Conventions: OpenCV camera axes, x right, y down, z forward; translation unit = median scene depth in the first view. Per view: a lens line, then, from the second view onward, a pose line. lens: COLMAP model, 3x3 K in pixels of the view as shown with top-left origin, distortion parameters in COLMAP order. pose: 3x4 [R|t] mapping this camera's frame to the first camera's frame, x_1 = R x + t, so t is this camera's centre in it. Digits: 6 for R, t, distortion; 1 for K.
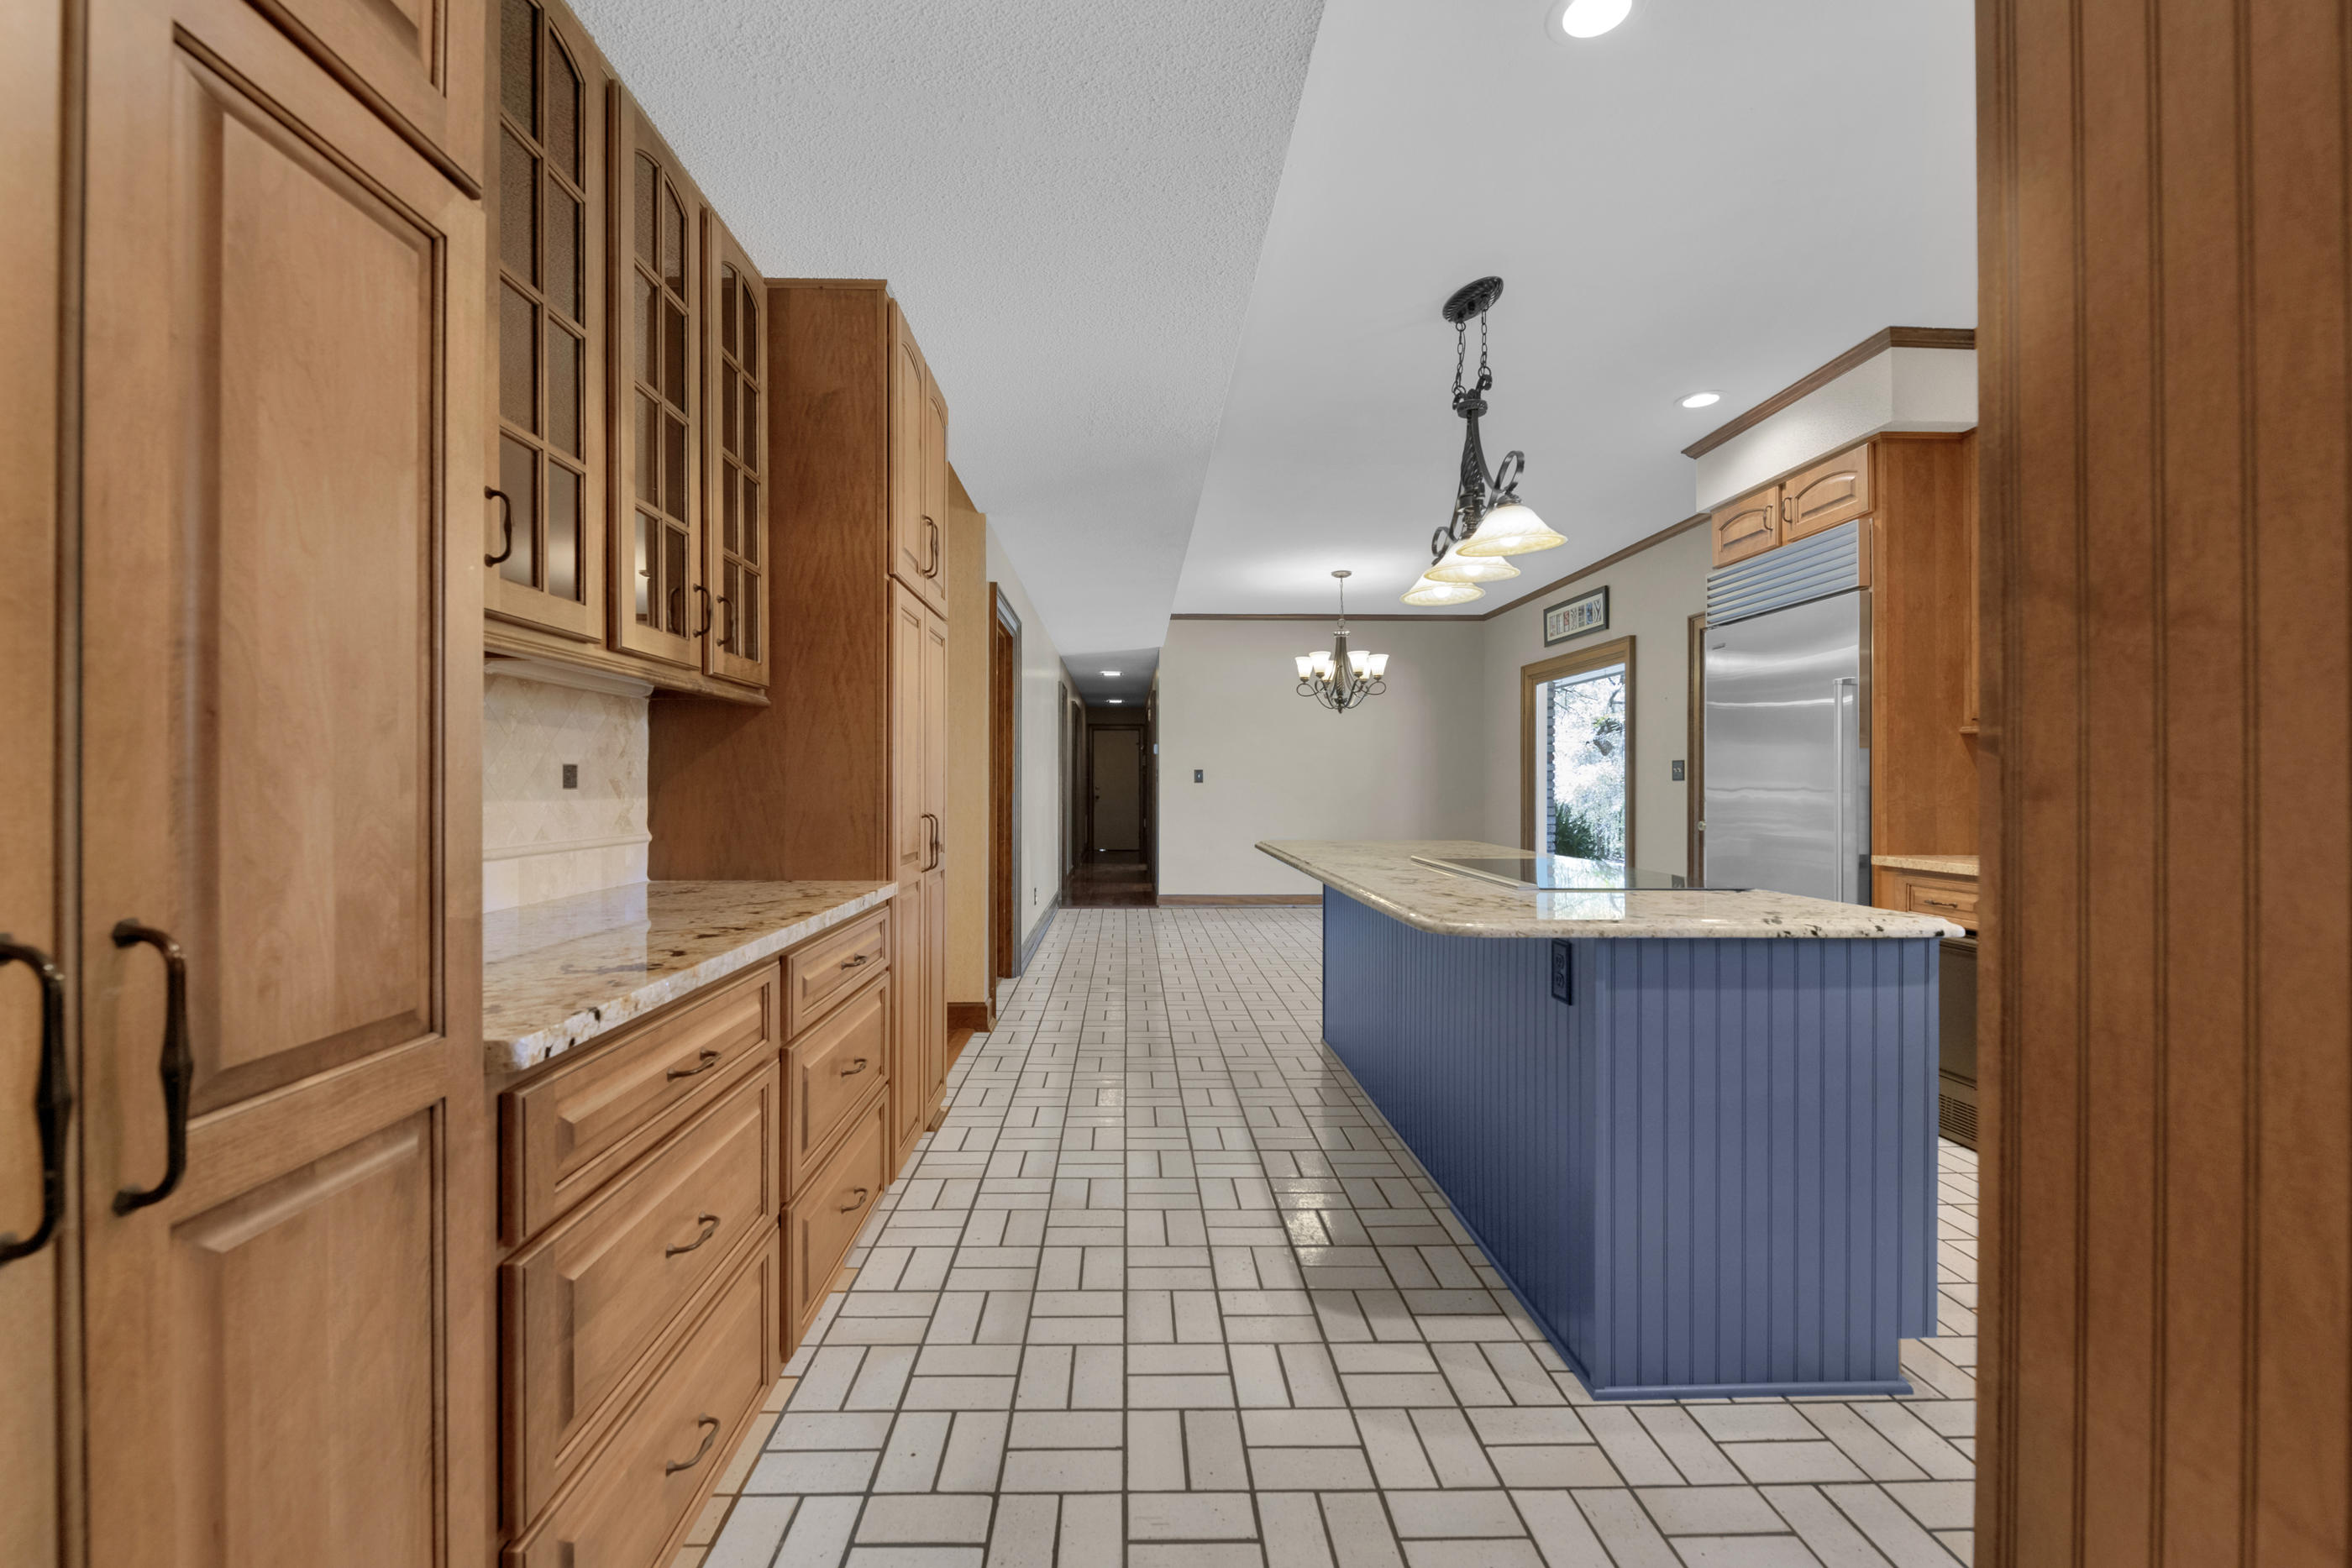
lens RADIAL K [[941.8, 0, 1179.1], [0, 941.8, 806.4], [0, 0, 1]] dist [0.000894, -0.003330]
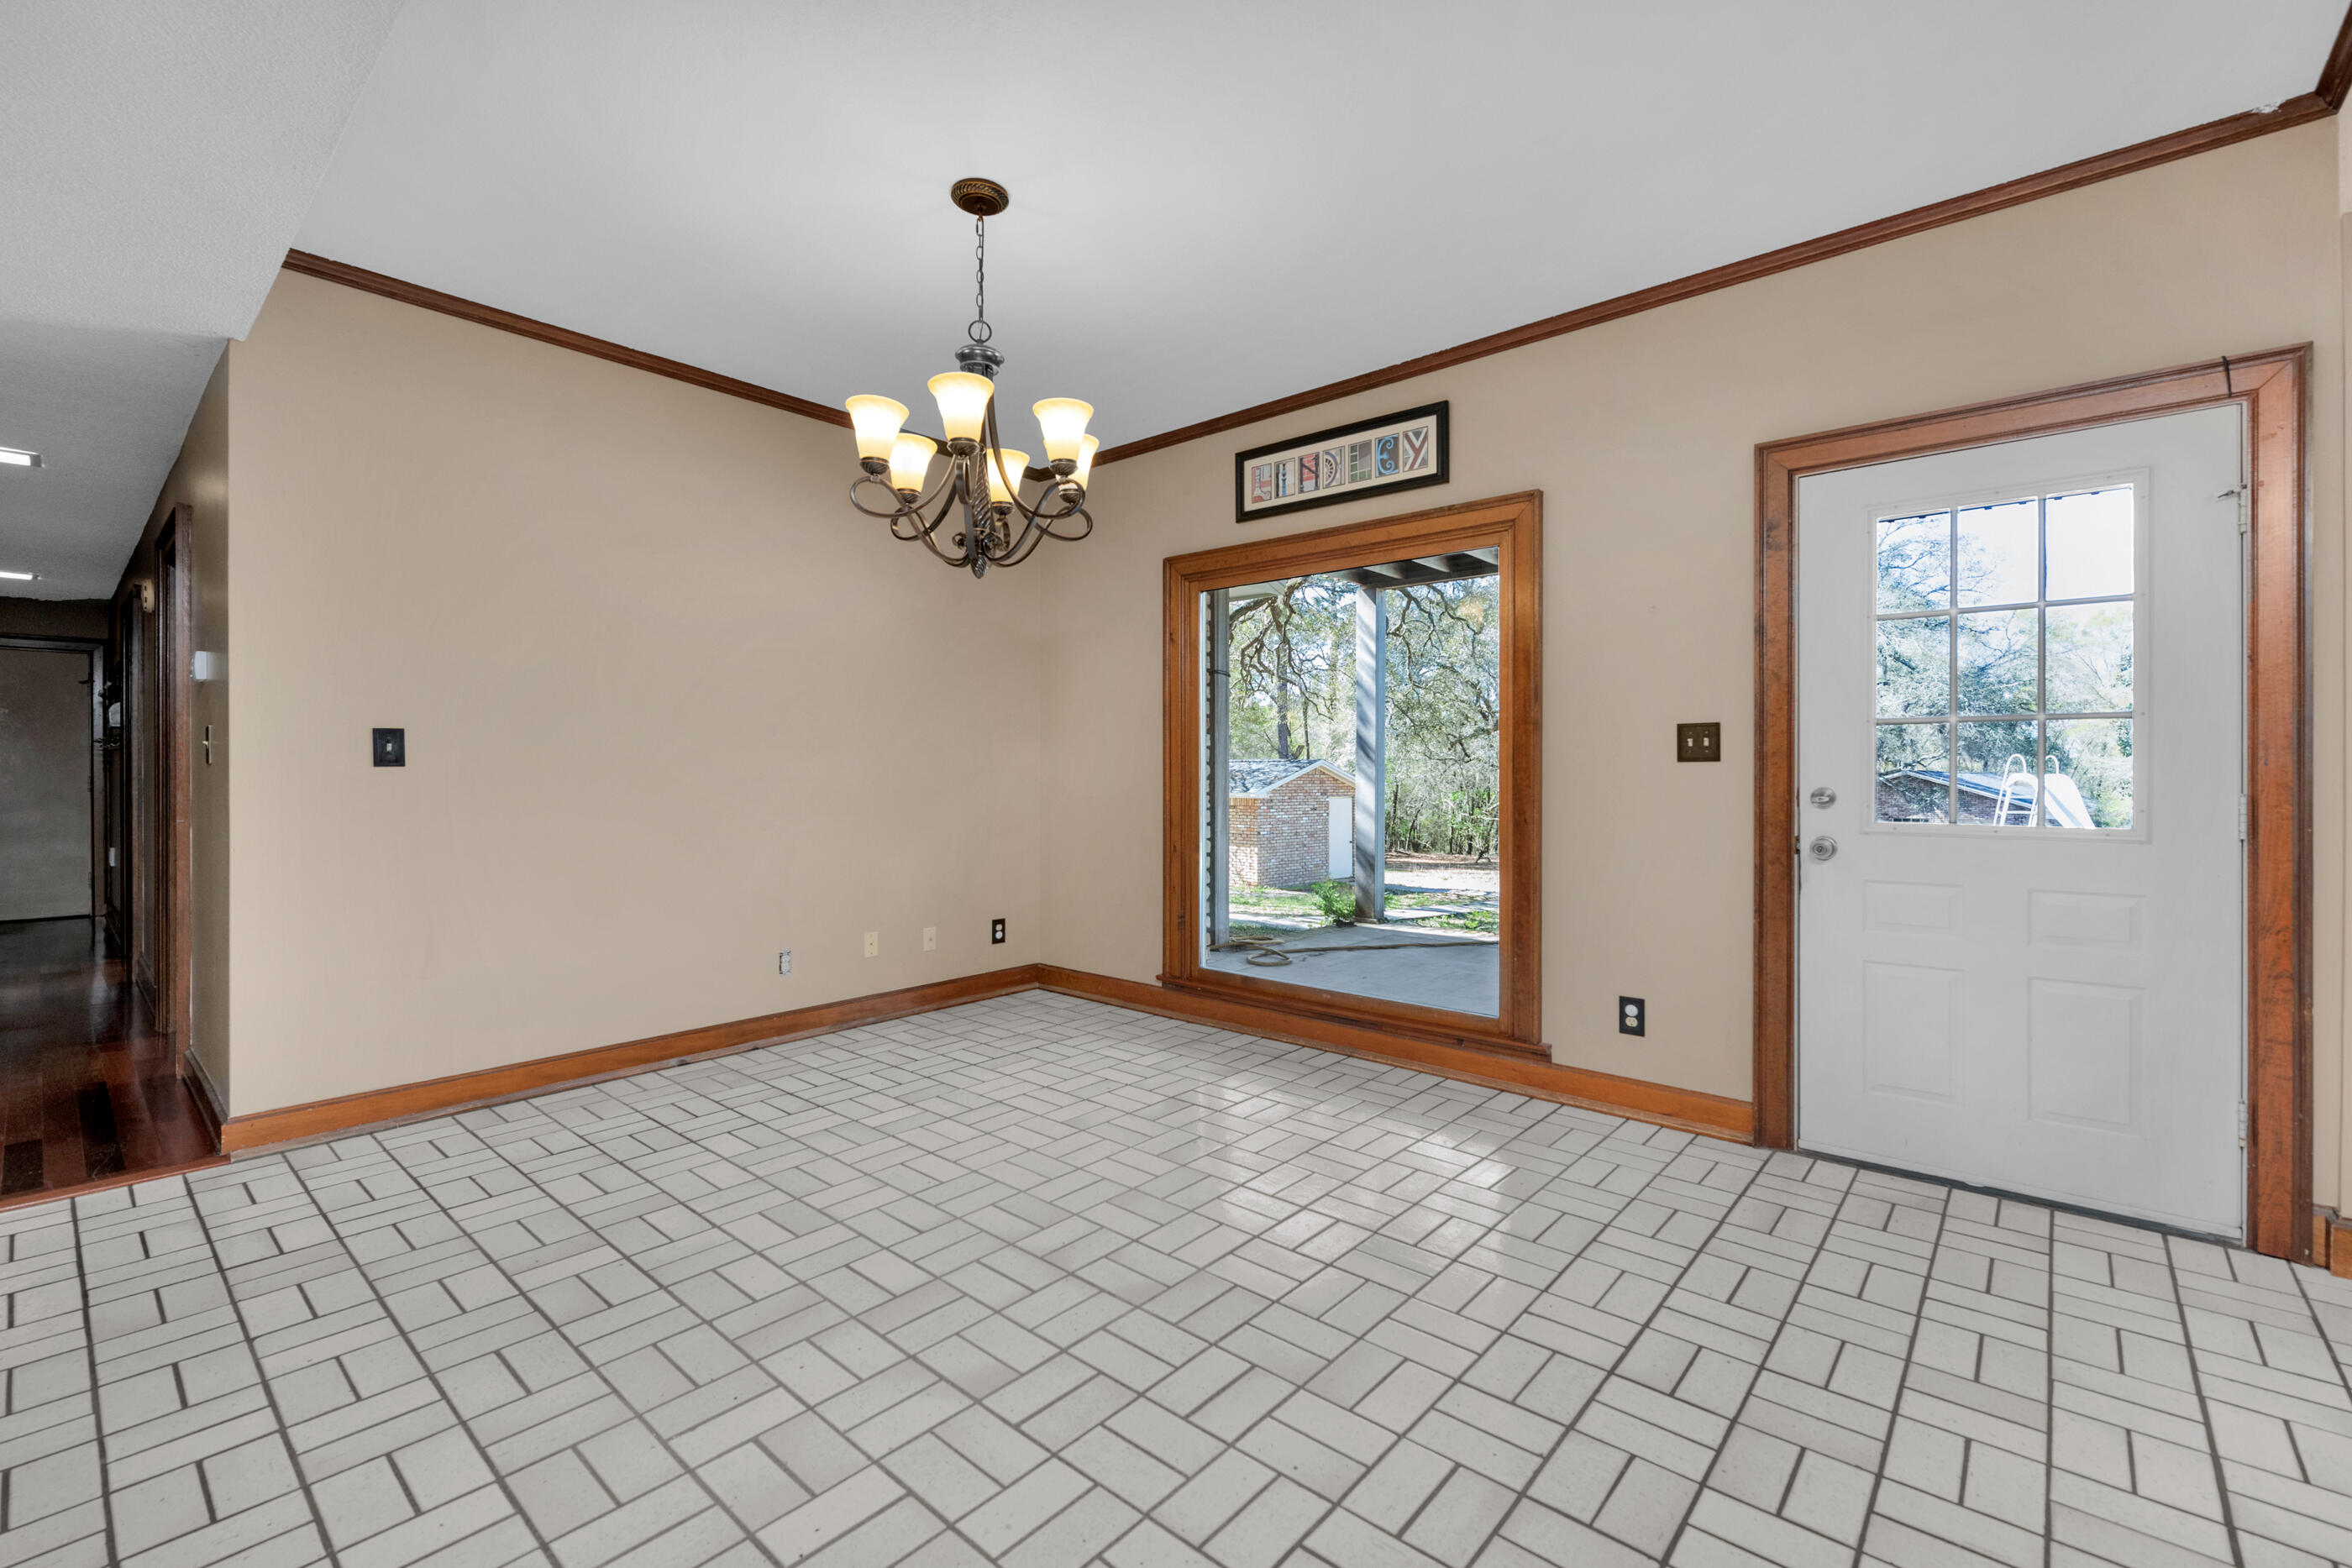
lens RADIAL K [[897.1, 0, 1163.5], [0, 897.1, 767.5], [0, 0, 1]] dist [-0.018627, -0.000017]
pose [[0.676552, -0.002430, 0.736391, -0.057708], [0.019692, 0.999697, -0.014793, -0.032342], [-0.736131, 0.024509, 0.676395, 1.283502]]
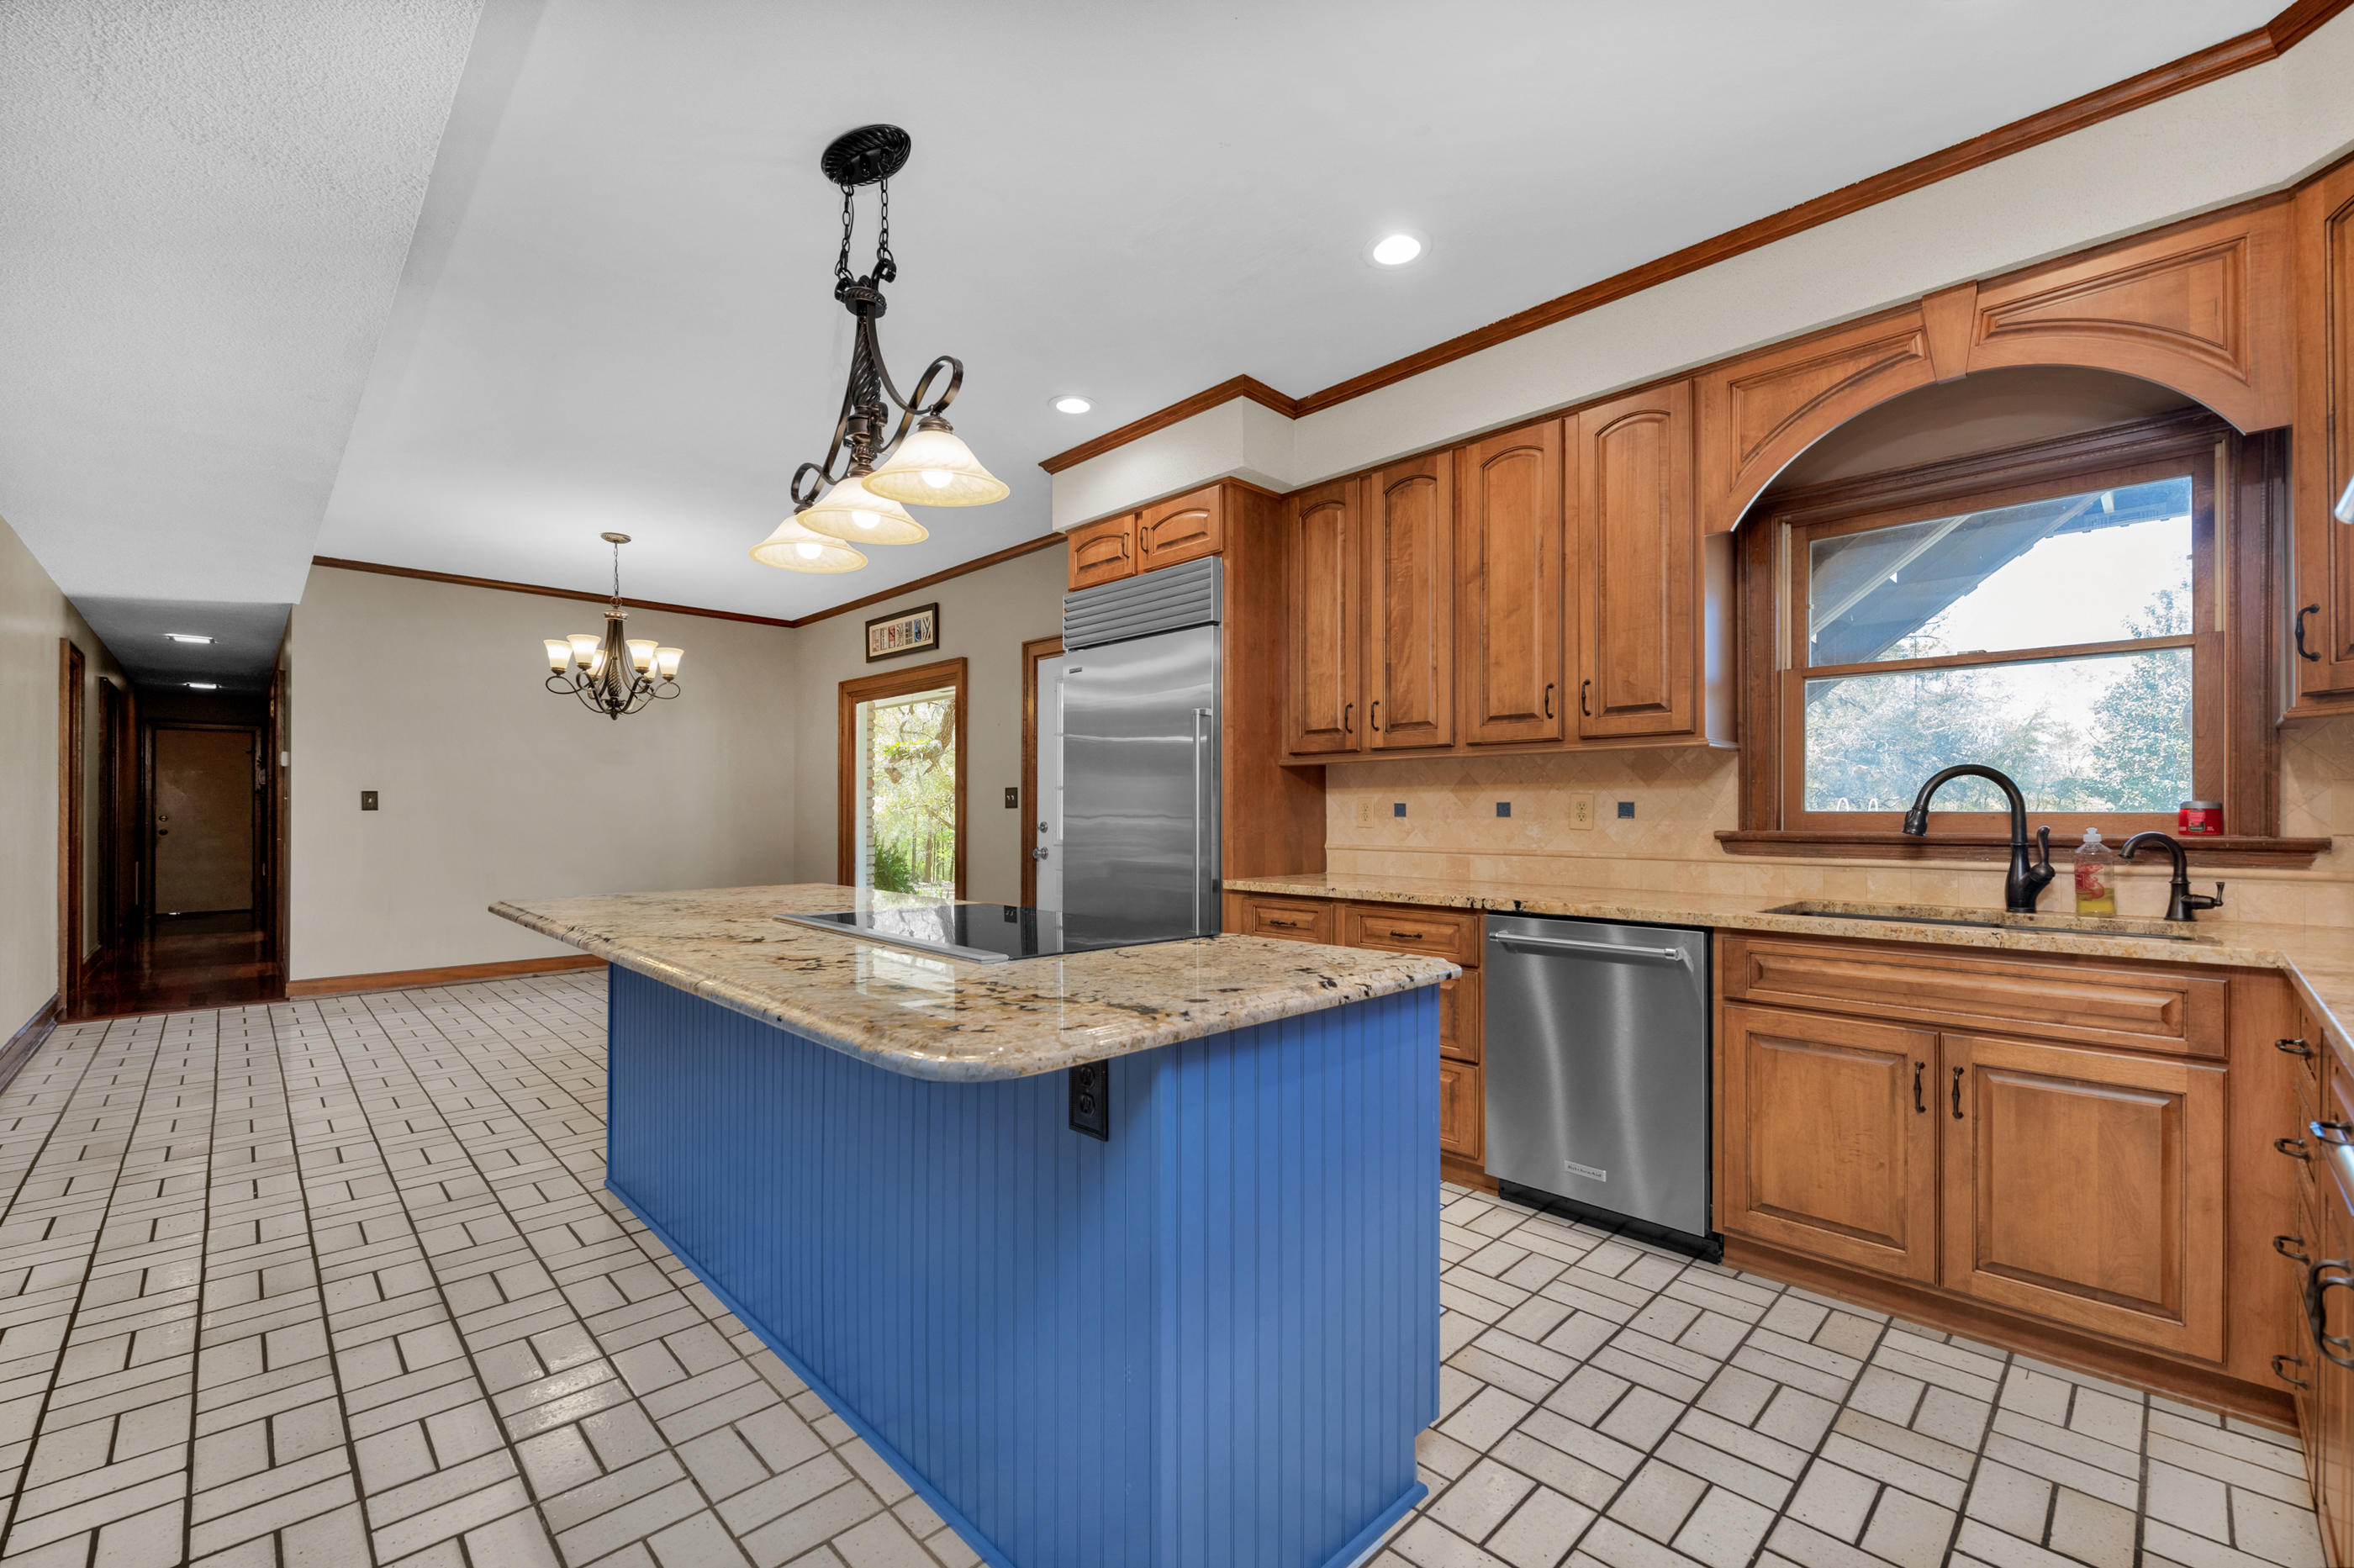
lens RADIAL K [[942.8, 0, 1180.1], [0, 942.8, 806.5], [0, 0, 1]] dist [0.000894, -0.003330]
pose [[0.742926, 0.002343, 0.669370, 0.001048], [0.017068, 0.999602, -0.022443, -0.006019], [-0.669156, 0.028099, 0.742590, 0.223325]]
